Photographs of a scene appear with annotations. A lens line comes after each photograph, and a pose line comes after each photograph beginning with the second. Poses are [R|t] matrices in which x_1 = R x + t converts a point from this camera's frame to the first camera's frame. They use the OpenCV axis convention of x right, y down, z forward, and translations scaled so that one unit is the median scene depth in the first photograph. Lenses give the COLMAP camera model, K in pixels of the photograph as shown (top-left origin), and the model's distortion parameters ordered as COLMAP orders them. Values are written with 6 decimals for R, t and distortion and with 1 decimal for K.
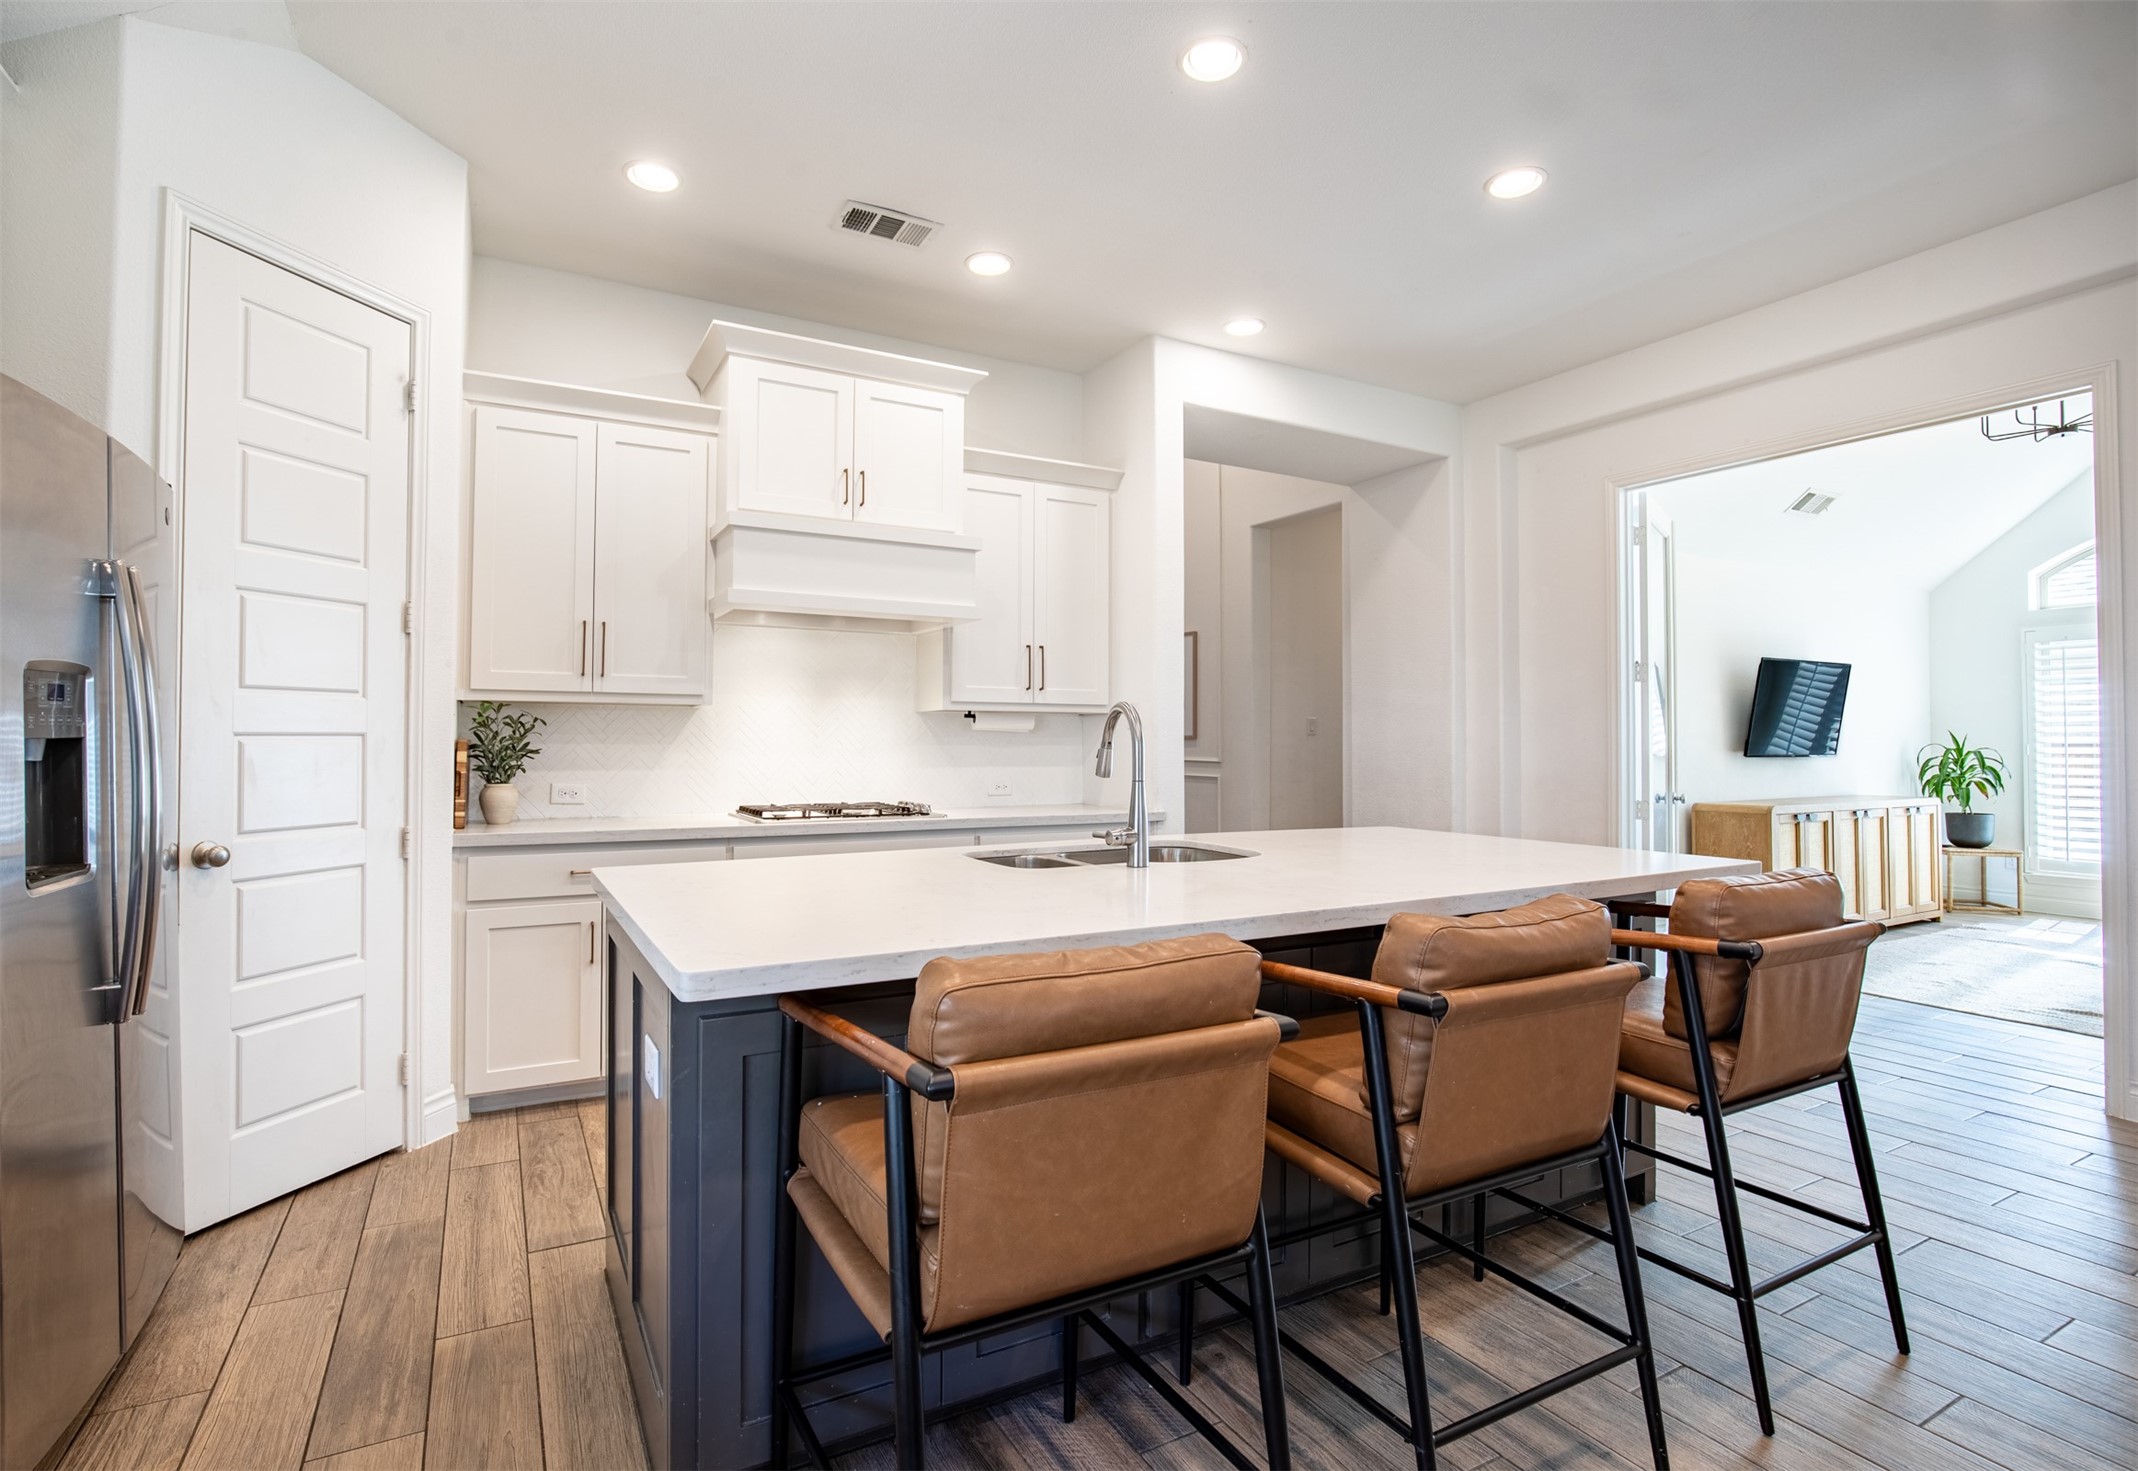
lens RADIAL K [[982.4, 0, 1066.9], [0, 982.4, 725.6], [0, 0, 1]] dist [-0.034951, -0.001210]
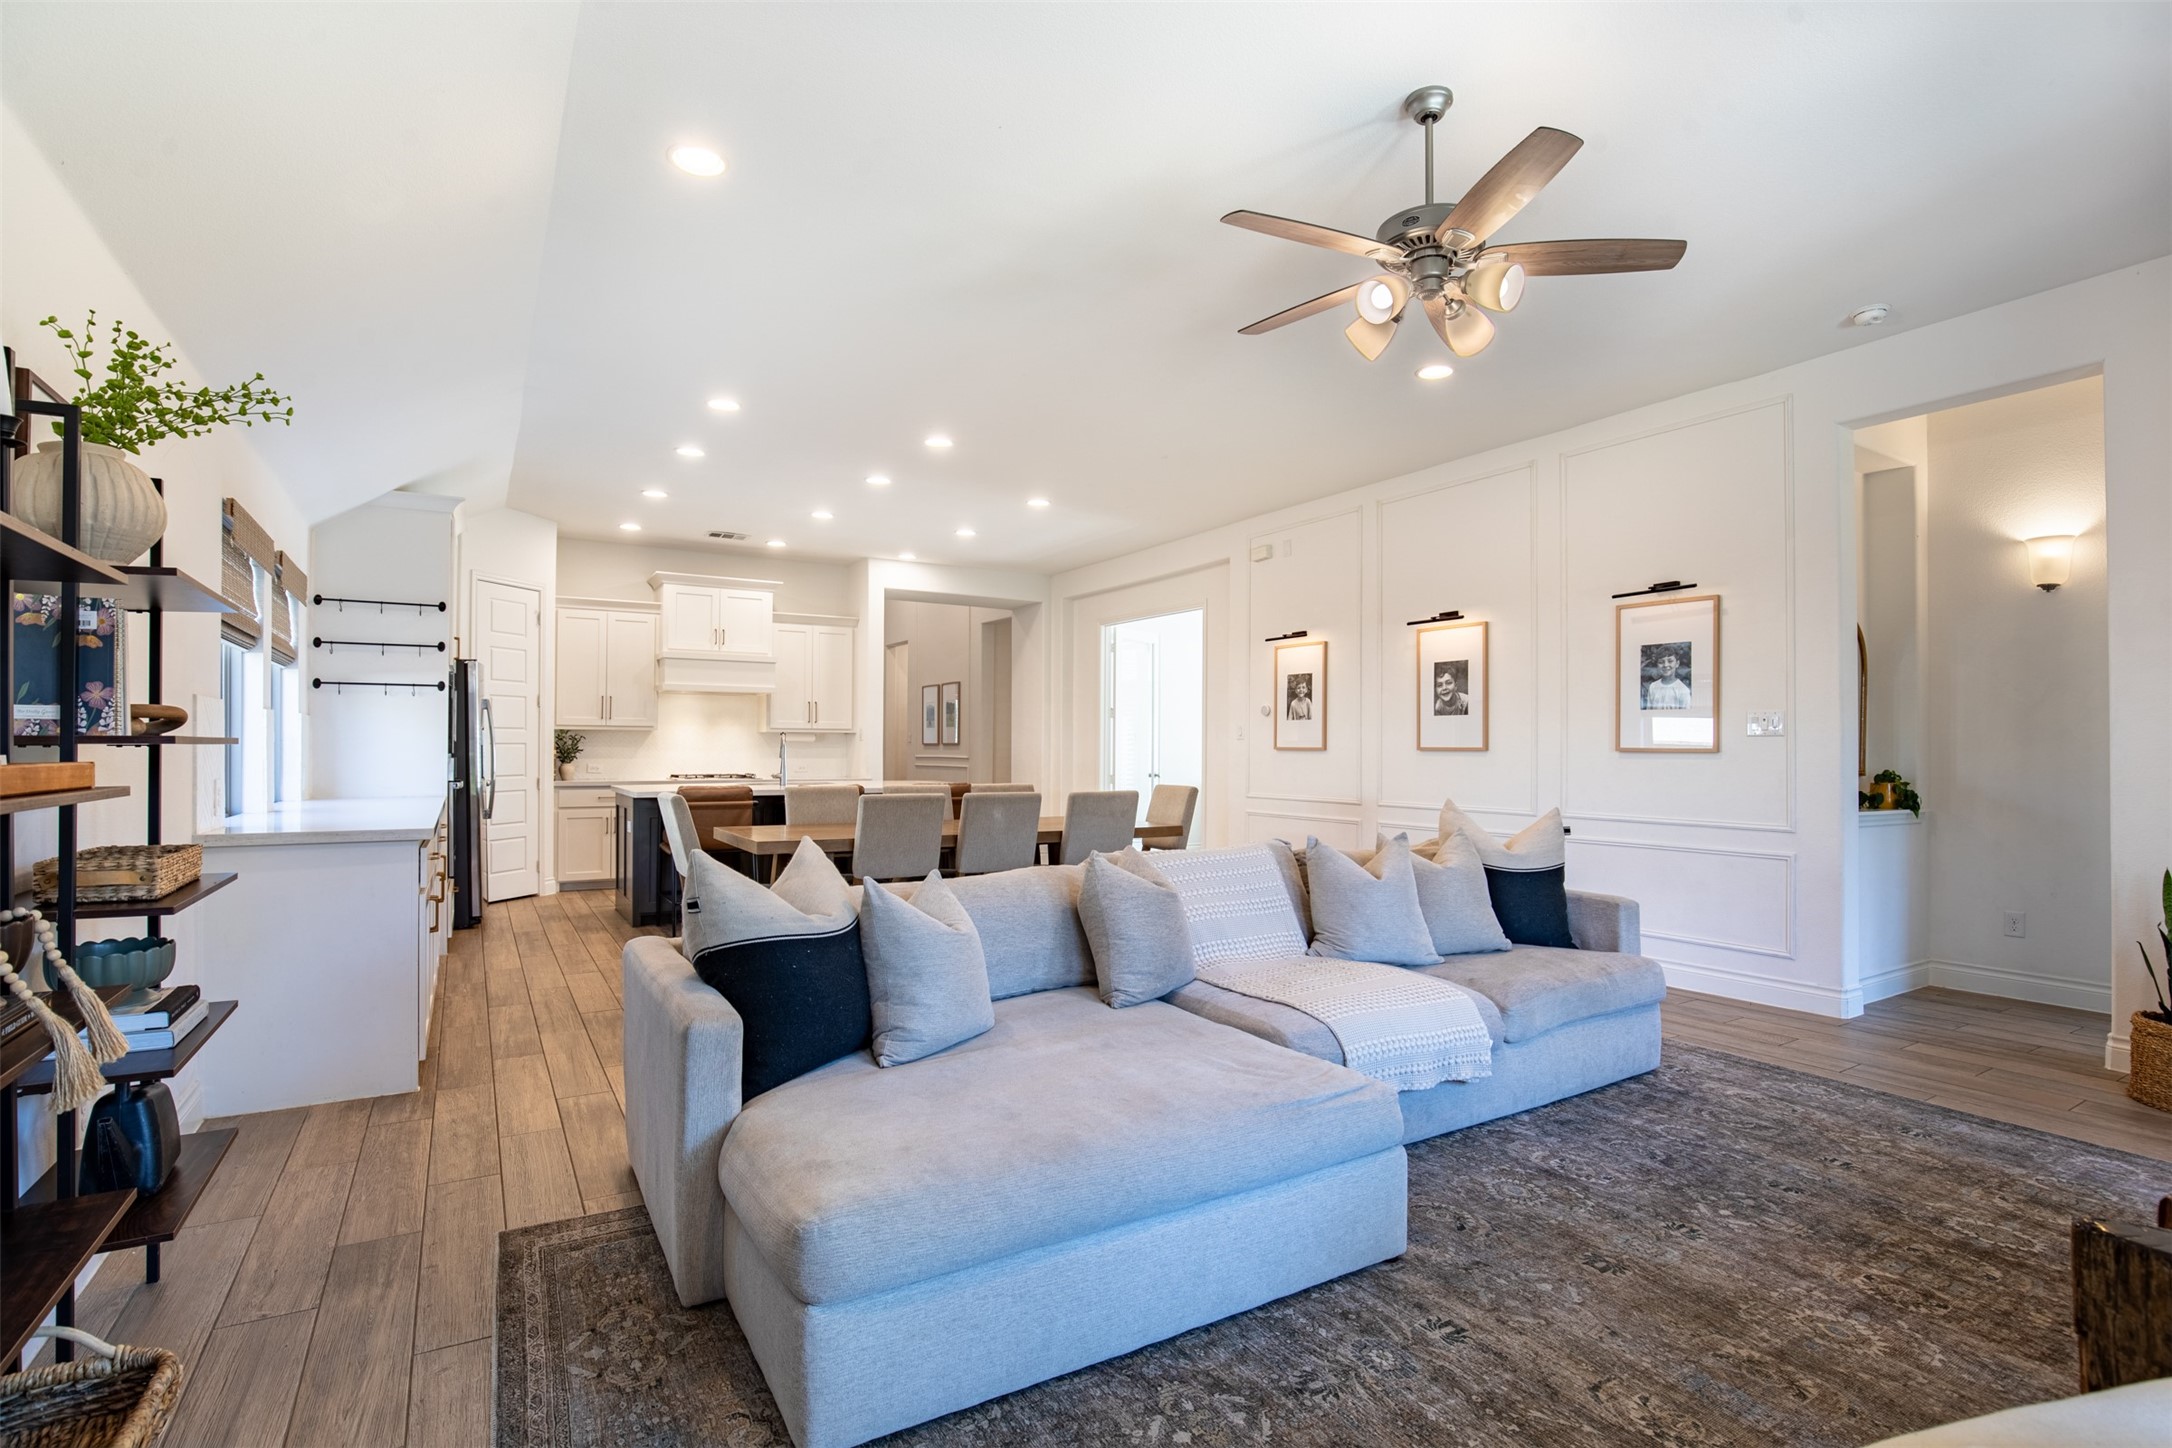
lens RADIAL K [[1022.1, 0, 1099.1], [0, 1022.1, 733.1], [0, 0, 1]] dist [-0.003292, 0.000846]
pose [[0.998453, 0.000955, 0.055587, 0.545404], [-0.000809, 0.999996, -0.002635, -0.009371], [-0.055589, 0.002586, 0.998450, -1.468230]]
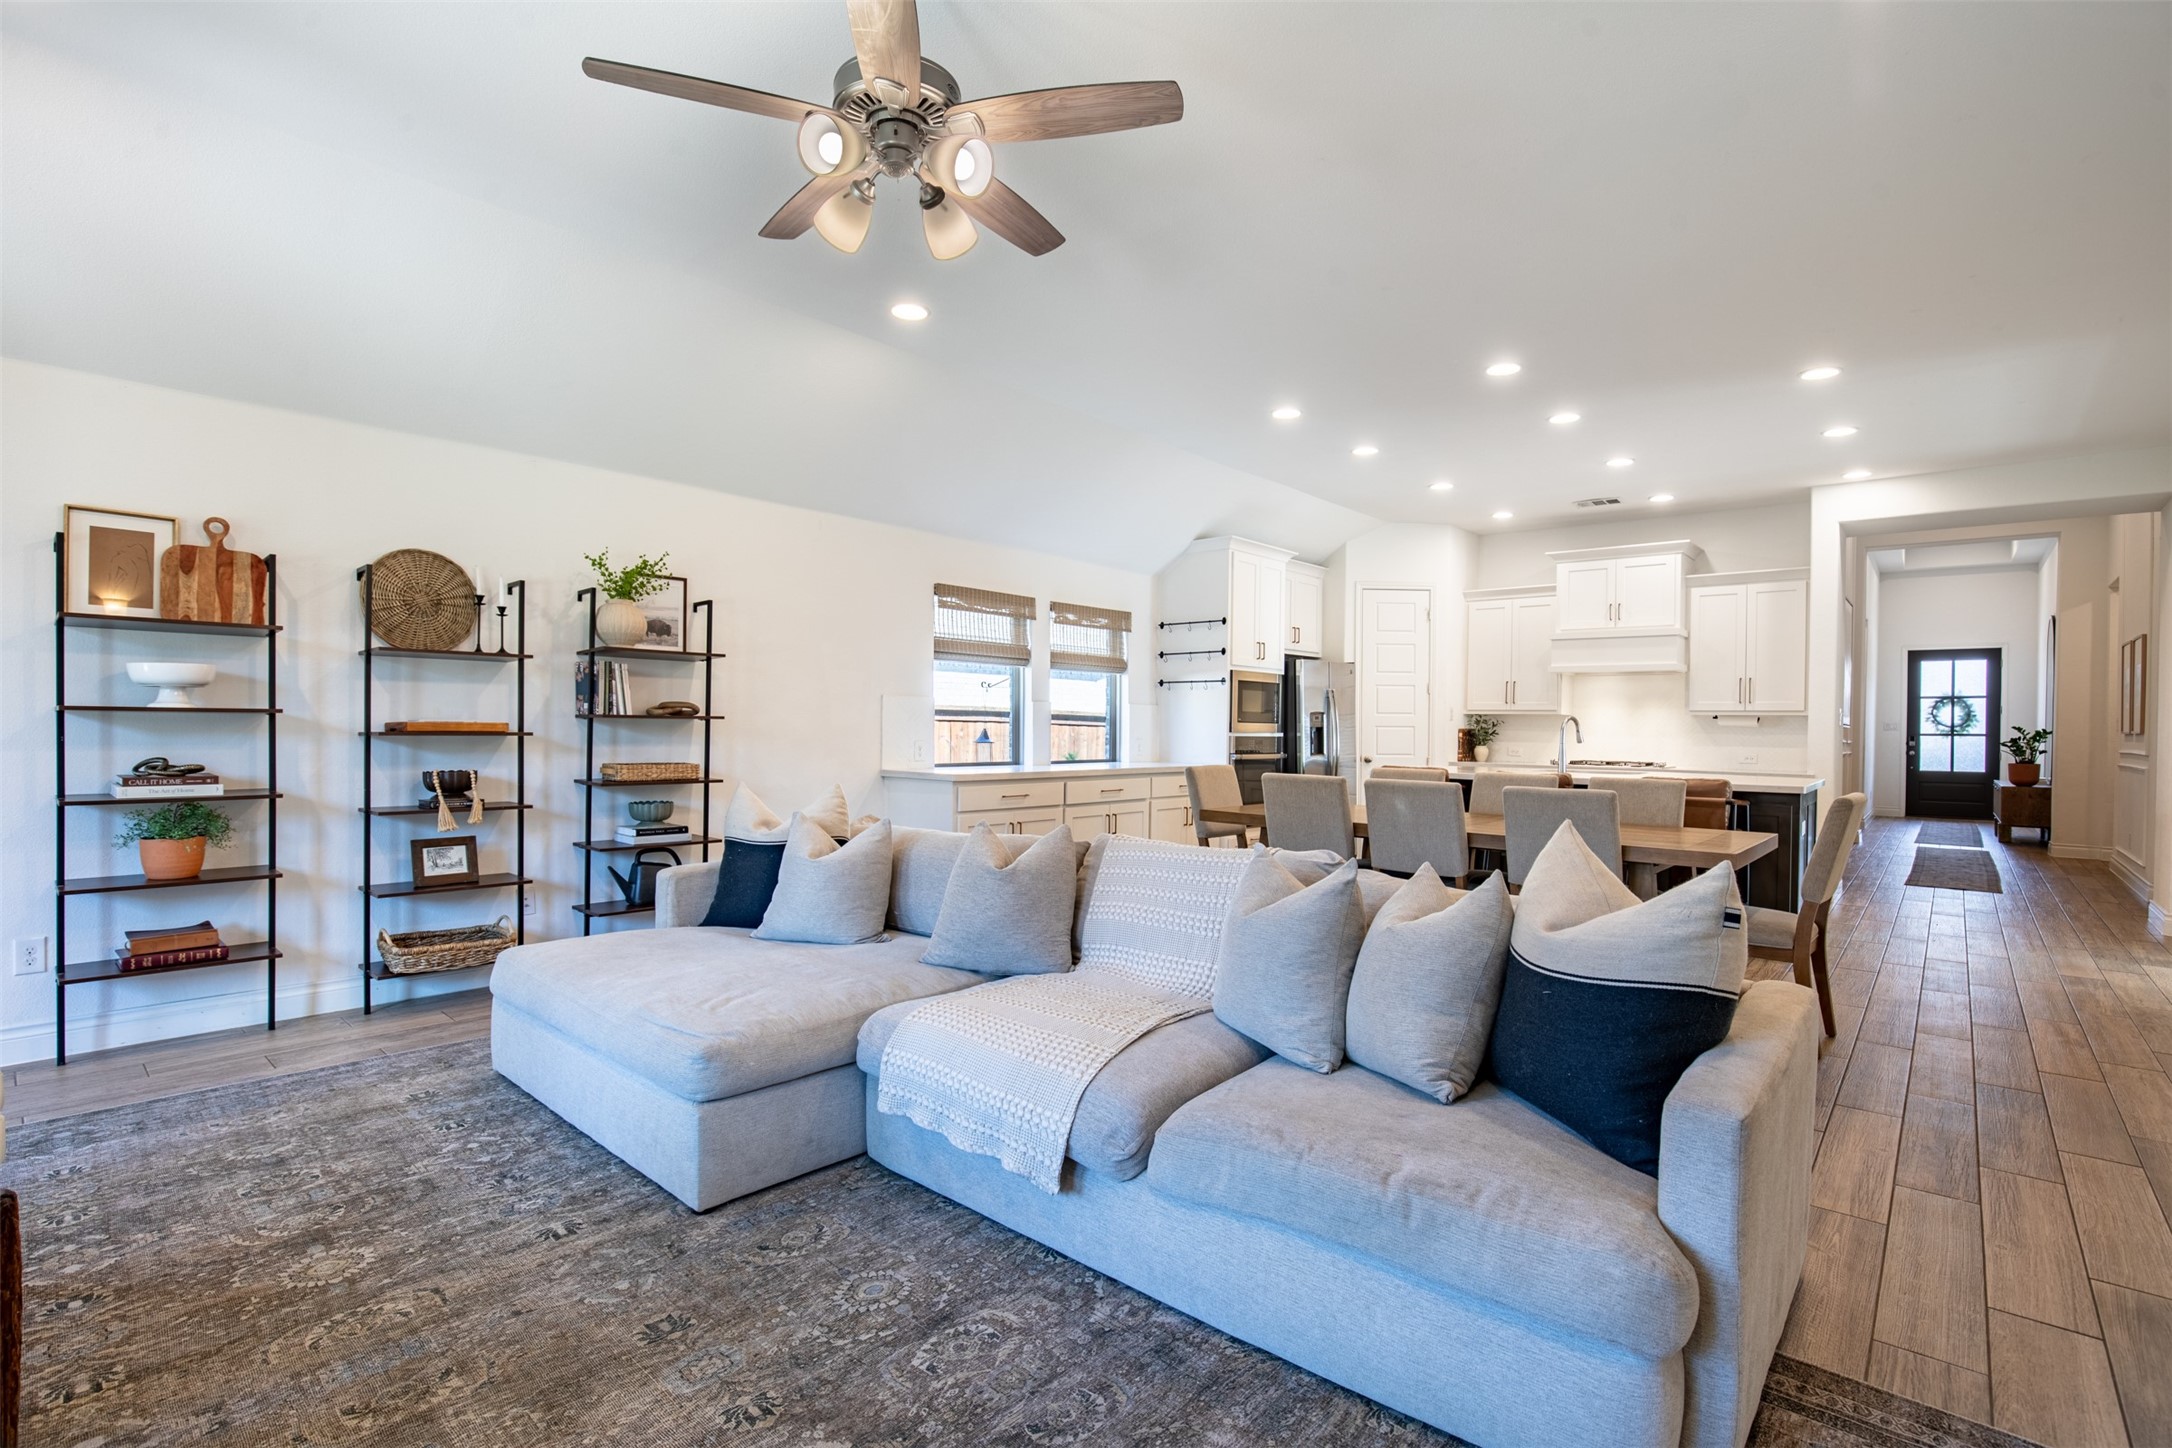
lens RADIAL K [[1003.8, 0, 1085.7], [0, 1003.8, 739.9], [0, 0, 1]] dist [-0.025655, 0.003864]
pose [[0.343725, 0.015711, -0.938939, 1.435324], [-0.000029, 0.999860, 0.016720, -0.000203], [0.939070, -0.005720, 0.343678, -0.836701]]
